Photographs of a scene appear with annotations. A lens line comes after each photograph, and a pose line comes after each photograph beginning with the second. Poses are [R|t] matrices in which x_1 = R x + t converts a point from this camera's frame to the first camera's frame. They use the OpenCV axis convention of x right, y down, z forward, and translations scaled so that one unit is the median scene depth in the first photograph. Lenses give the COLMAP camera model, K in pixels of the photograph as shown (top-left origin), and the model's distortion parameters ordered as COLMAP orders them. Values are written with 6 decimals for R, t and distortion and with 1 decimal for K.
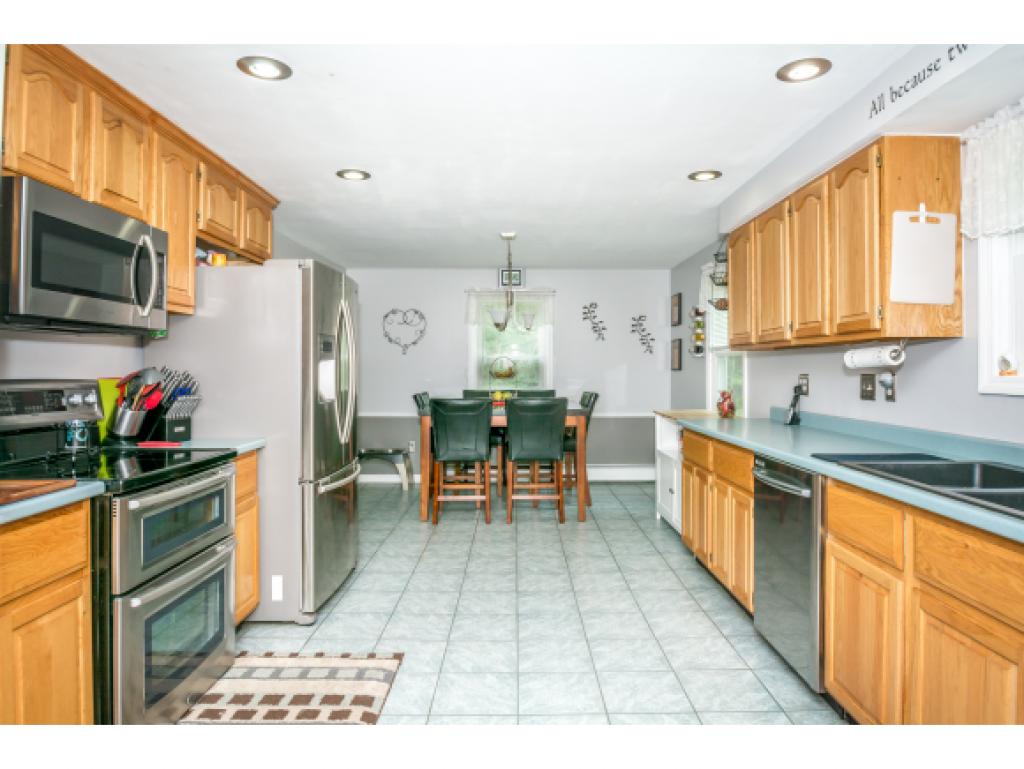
lens RADIAL K [[609.3, 0, 517.4], [0, 609.3, 362.7], [0, 0, 1]] dist [-0.015999, 0.000250]
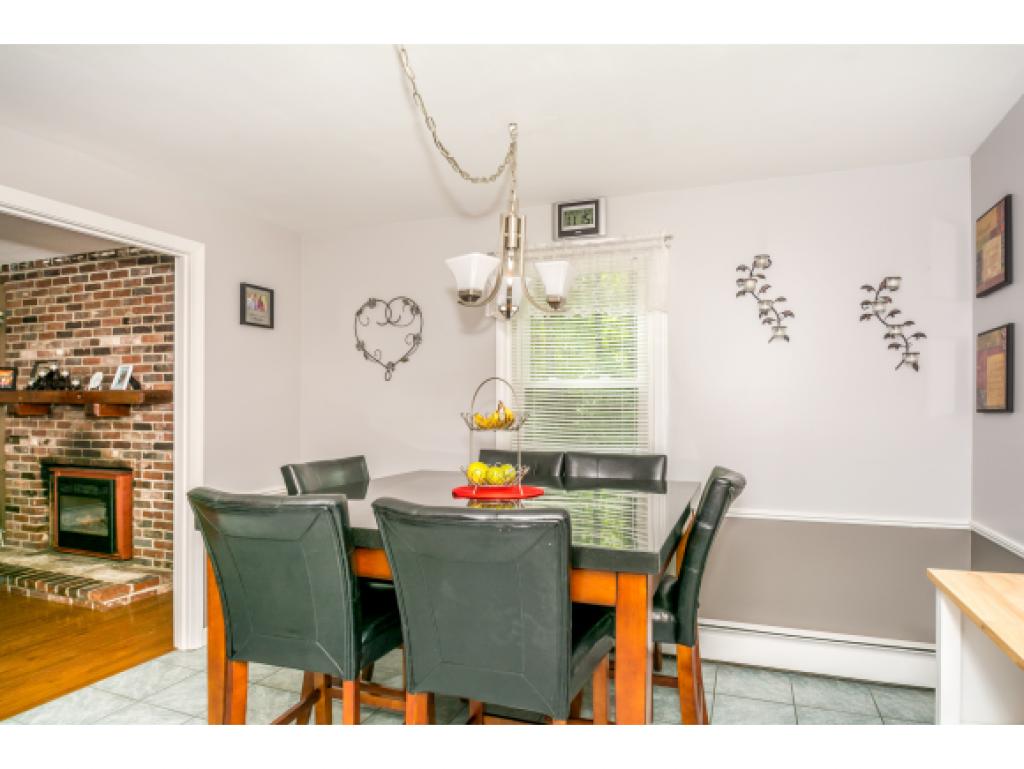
lens RADIAL K [[618.2, 0, 517.2], [0, 618.2, 399.5], [0, 0, 1]] dist [-0.014657, -0.001117]
pose [[0.935022, -0.001961, -0.354584, 0.273549], [0.001650, 0.999998, -0.001181, 0.009711], [0.354586, 0.000519, 0.935023, 1.230218]]
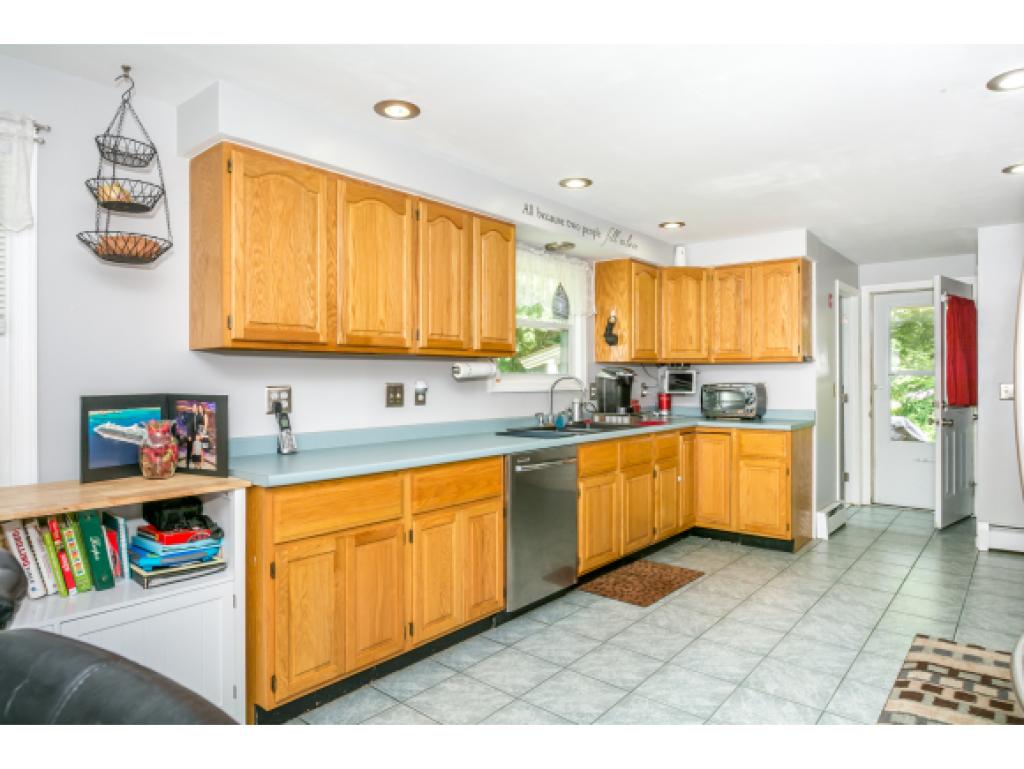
lens RADIAL K [[628.9, 0, 512.3], [0, 628.9, 377.6], [0, 0, 1]] dist [-0.033338, -0.001153]
pose [[-0.765572, 0.003750, 0.643339, -0.320782], [-0.003461, 0.999945, -0.009948, 0.019386], [-0.643340, -0.009843, -0.765517, 1.759932]]
